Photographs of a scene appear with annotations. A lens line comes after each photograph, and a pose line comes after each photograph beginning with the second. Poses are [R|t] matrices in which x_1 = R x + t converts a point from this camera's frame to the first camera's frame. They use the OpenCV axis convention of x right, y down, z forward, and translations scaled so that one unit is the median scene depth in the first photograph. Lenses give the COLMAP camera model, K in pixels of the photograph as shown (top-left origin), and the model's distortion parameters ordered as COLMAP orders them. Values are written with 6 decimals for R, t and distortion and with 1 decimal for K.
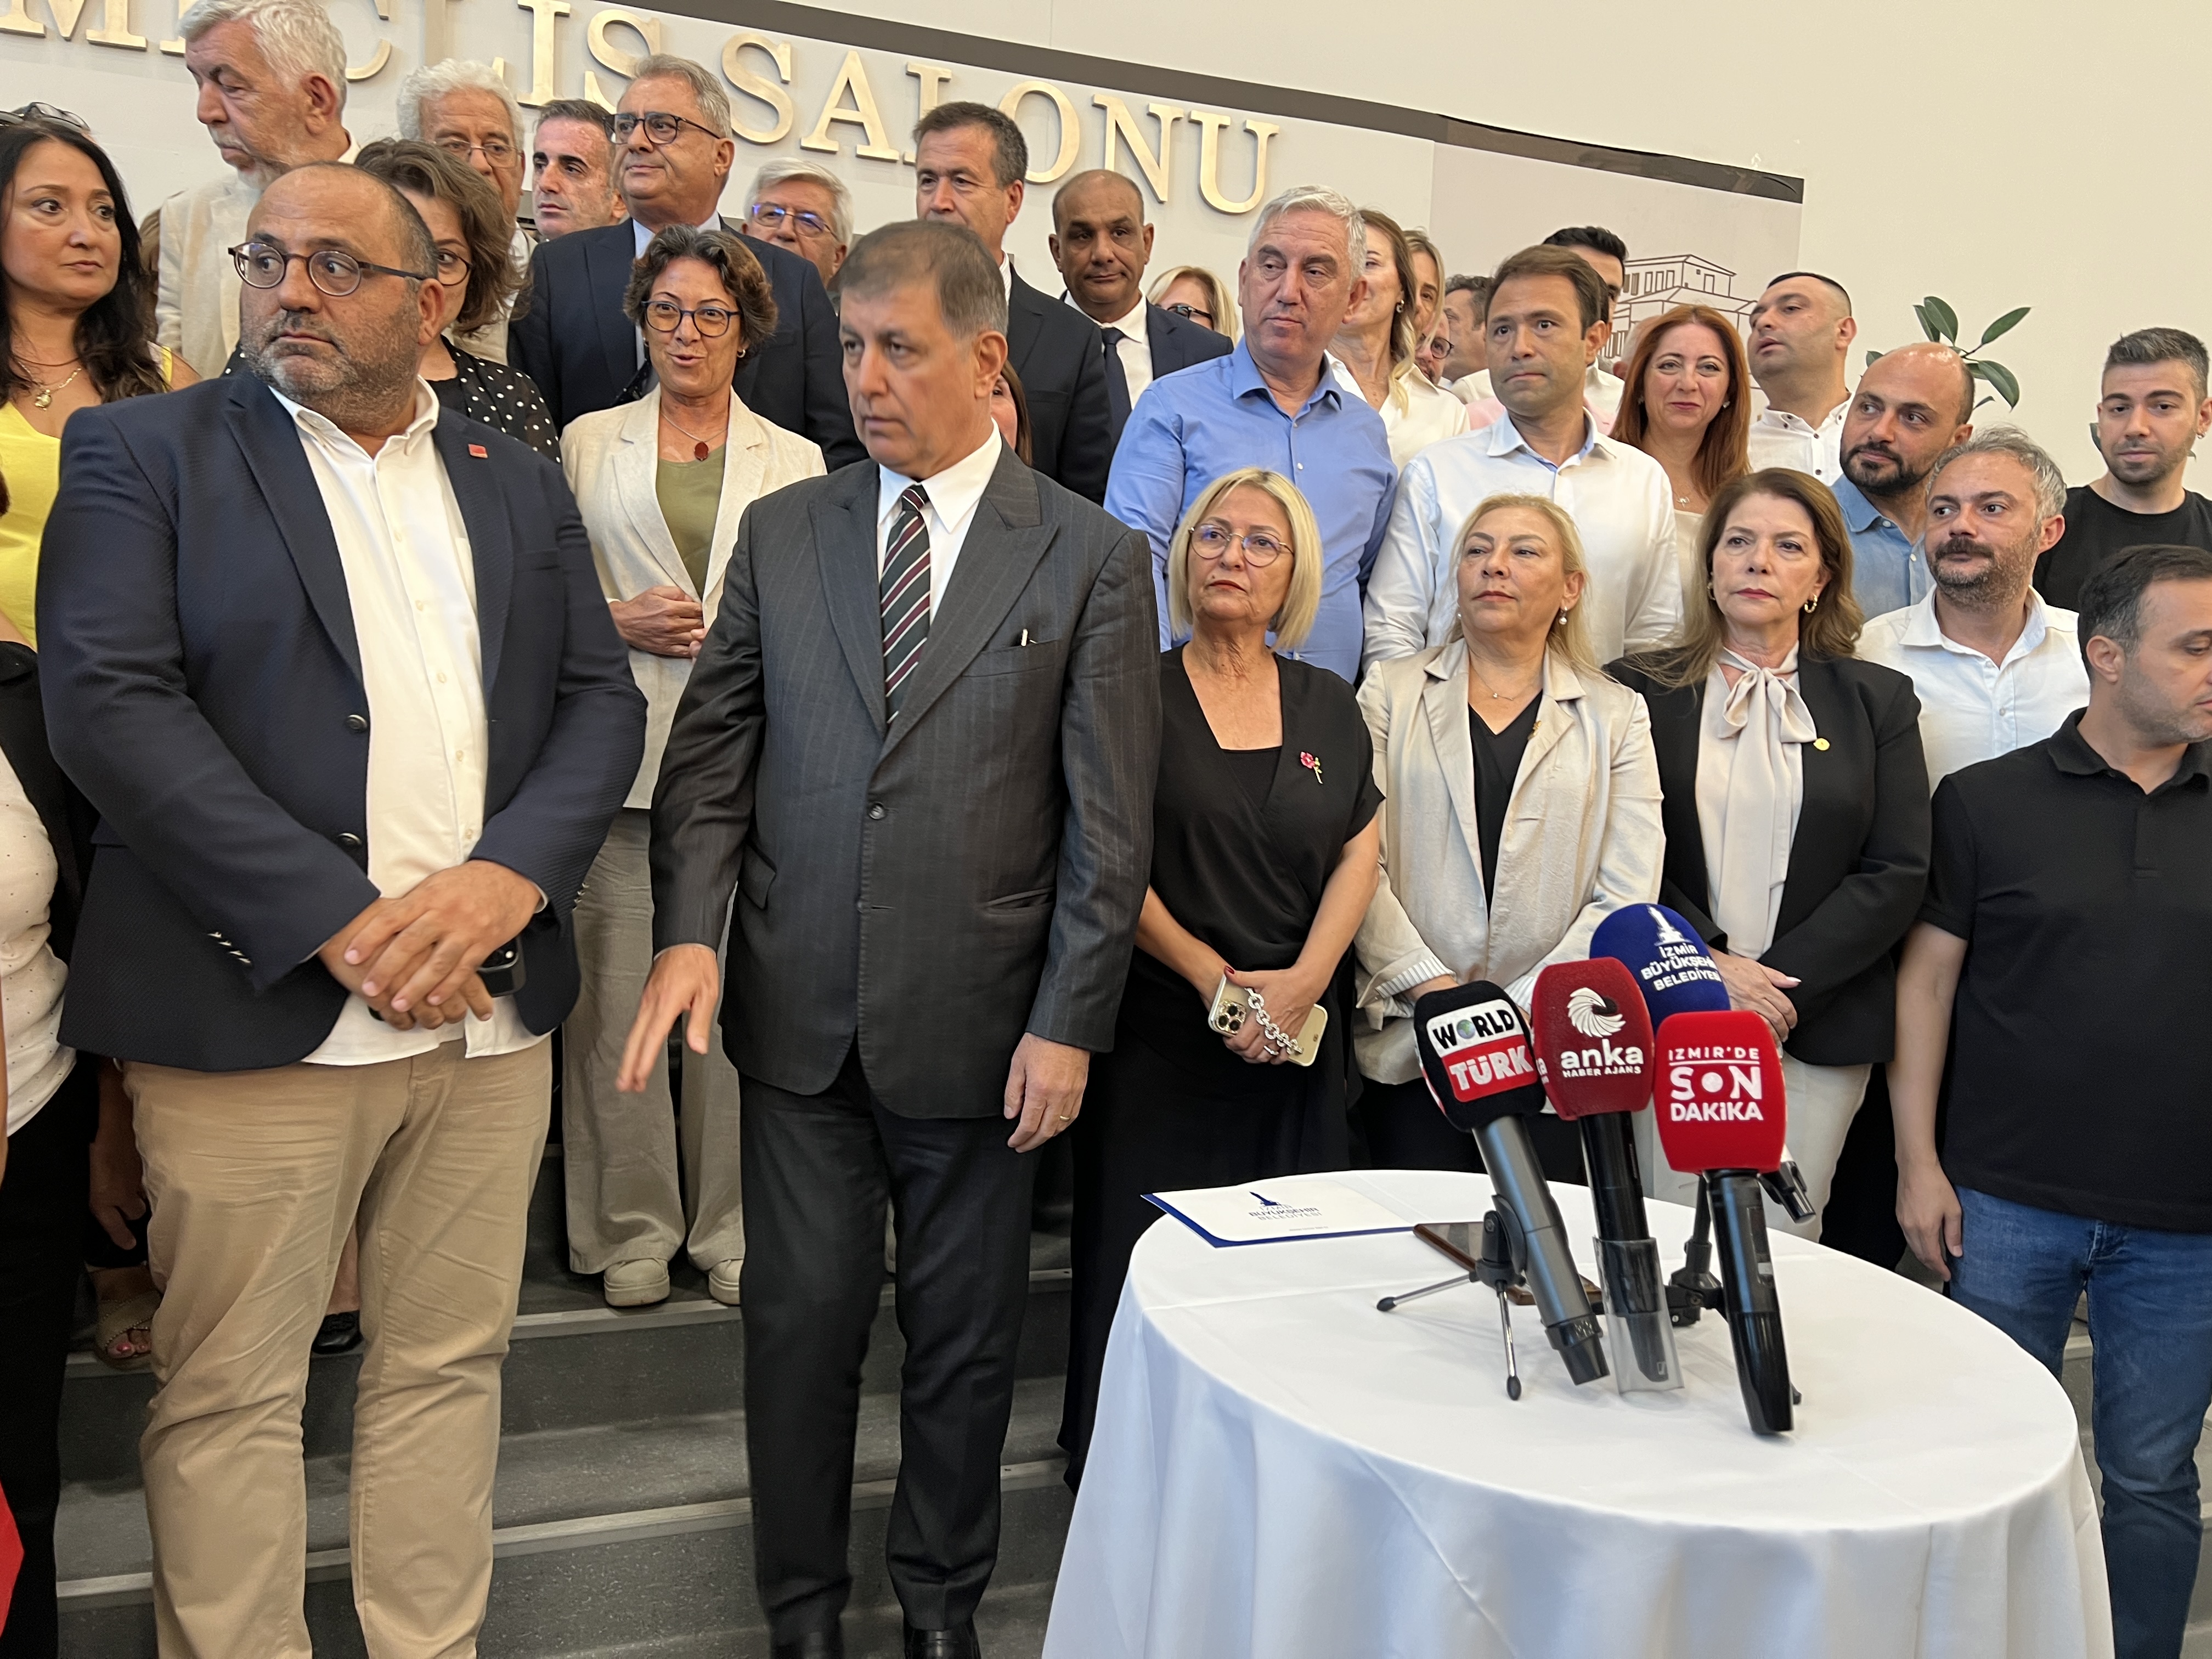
lens RADIAL K [[1655.1, 0, 1090.8], [0, 1655.1, 820.8], [0, 0, 1]] dist [0.053312, -0.060652]
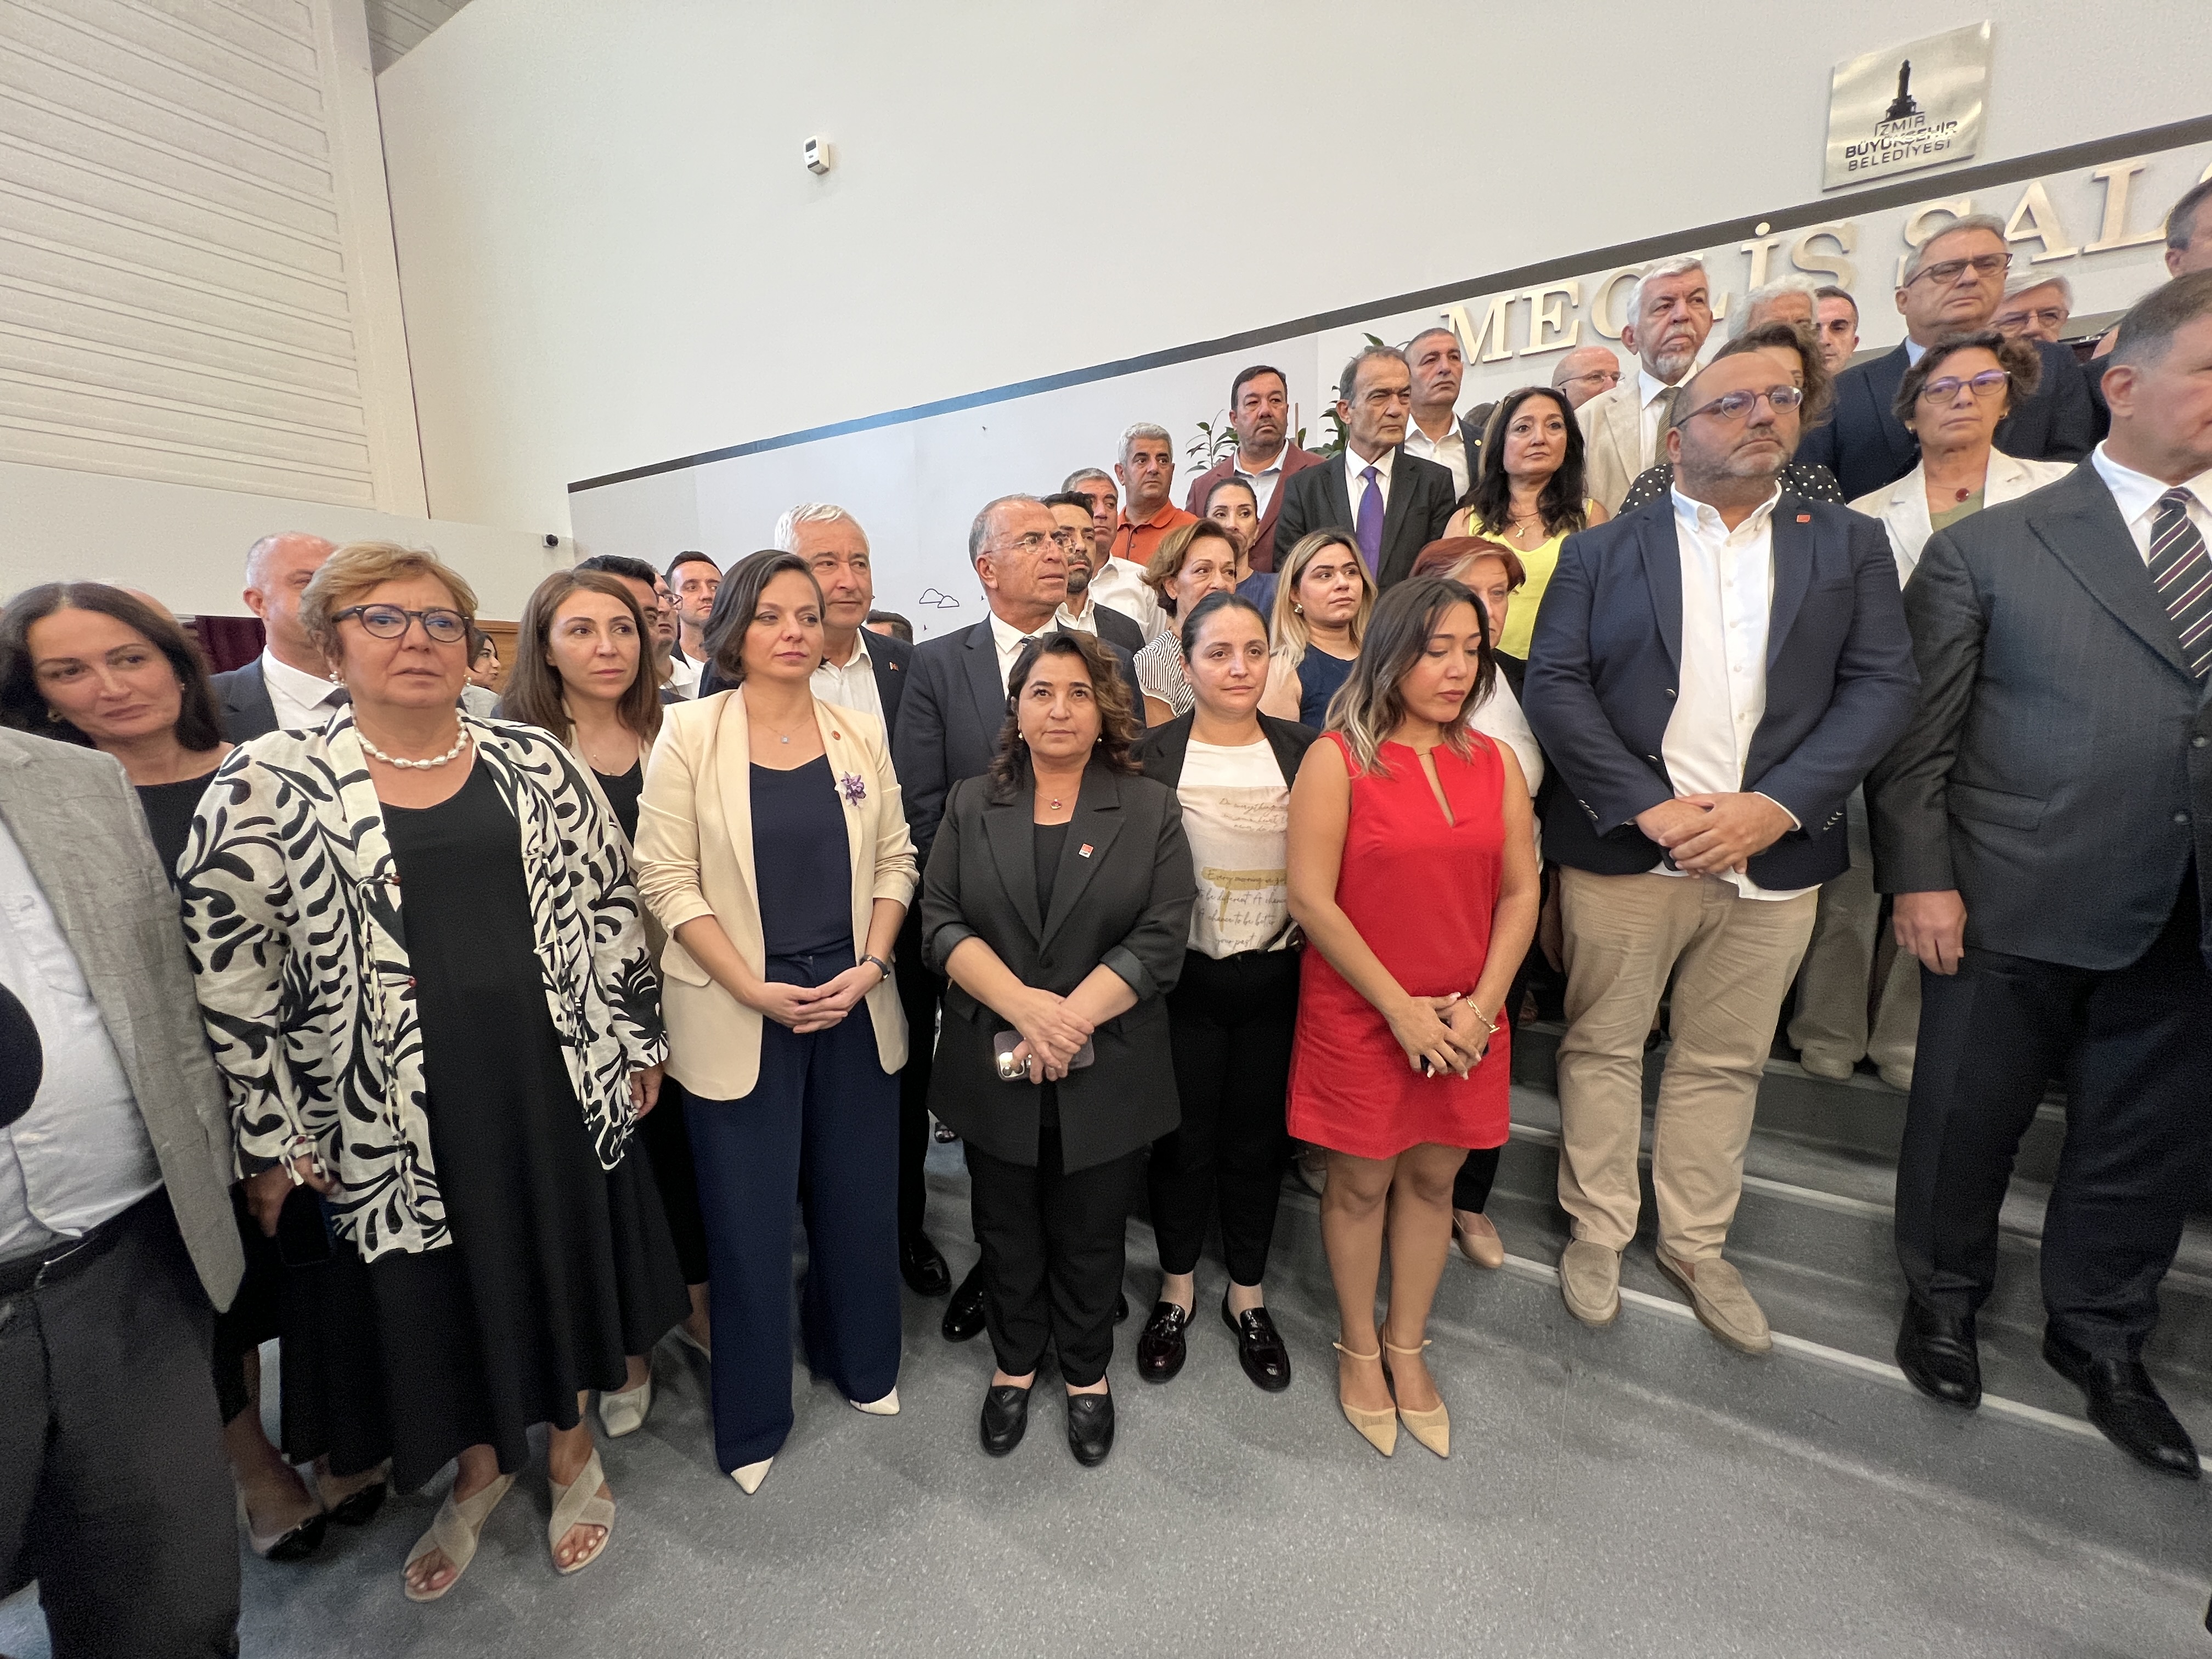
lens RADIAL K [[885.2, 0, 1097.9], [0, 885.2, 825.3], [0, 0, 1]] dist [-0.003471, 0.000256]
pose [[0.635670, 0.071203, -0.768670, -0.172047], [-0.023834, 0.997073, 0.072650, 0.039736], [0.771593, -0.027861, 0.635507, -0.093080]]
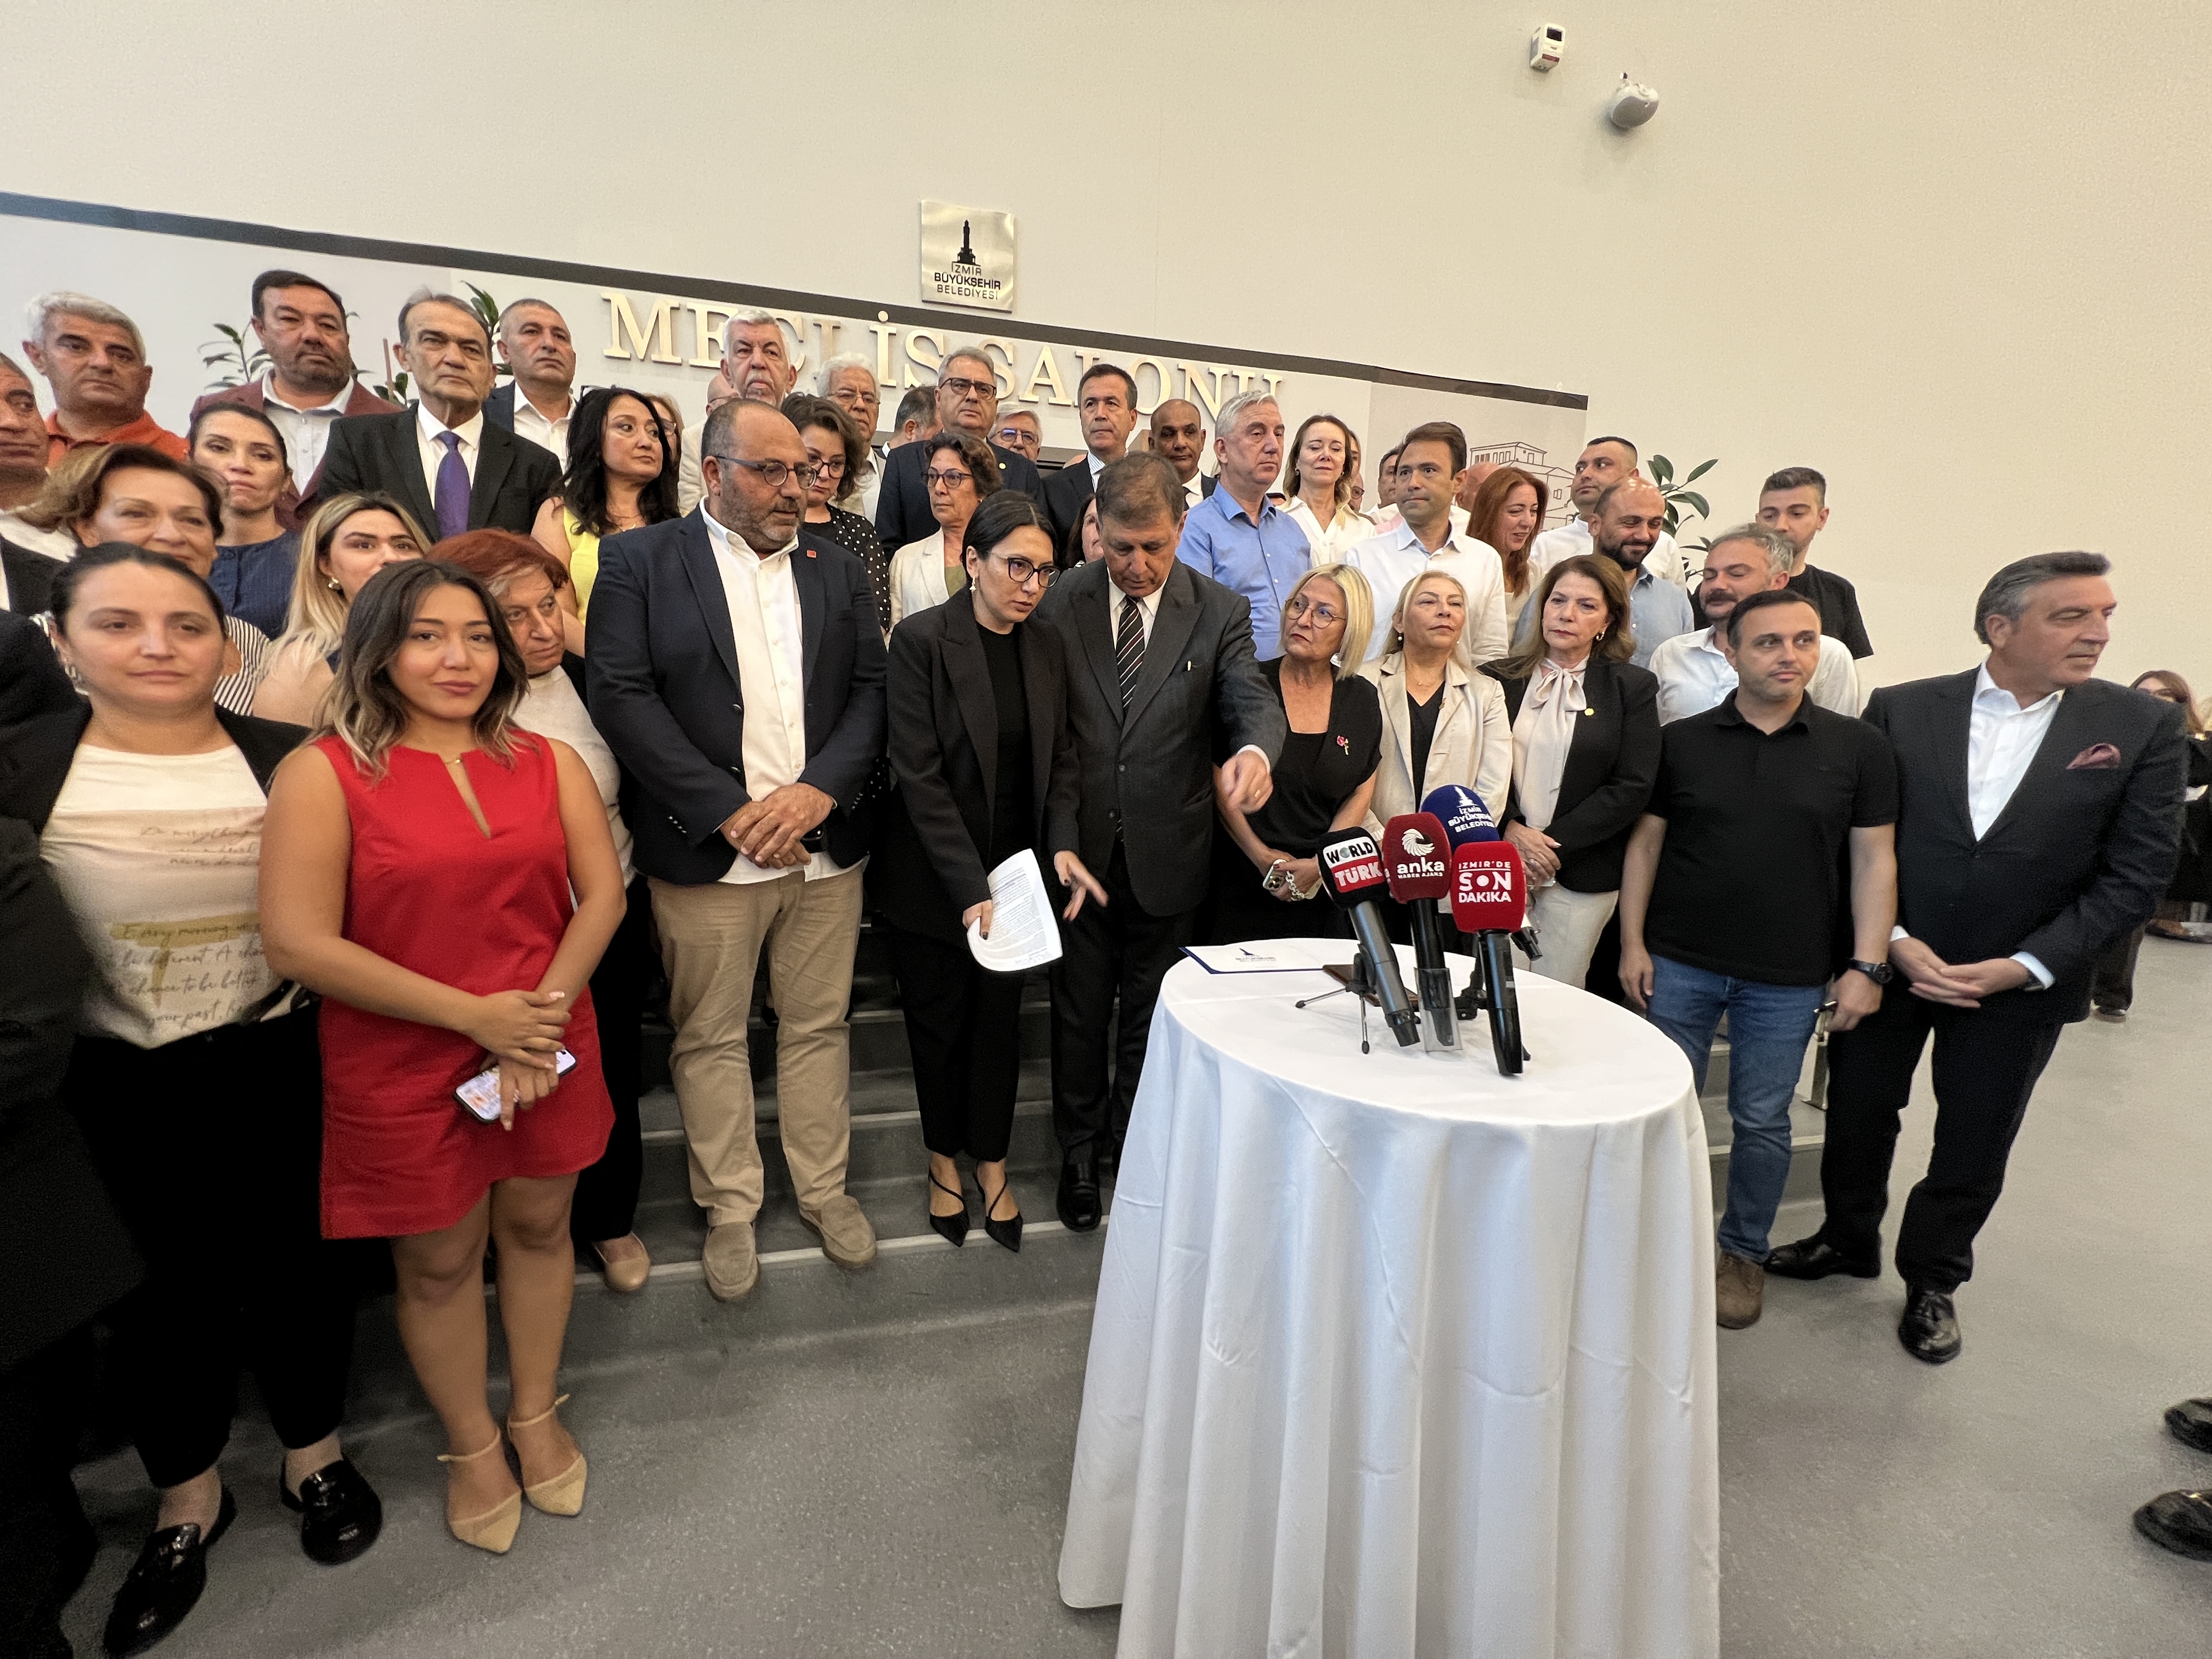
lens RADIAL K [[885.2, 0, 1098.5], [0, 885.2, 824.2], [0, 0, 1]] dist [-0.003471, 0.000256]
pose [[0.994978, 0.001829, -0.100076, 0.054148], [0.004047, 0.998281, 0.058478, 0.035924], [0.100011, -0.058589, 0.993260, 0.026802]]
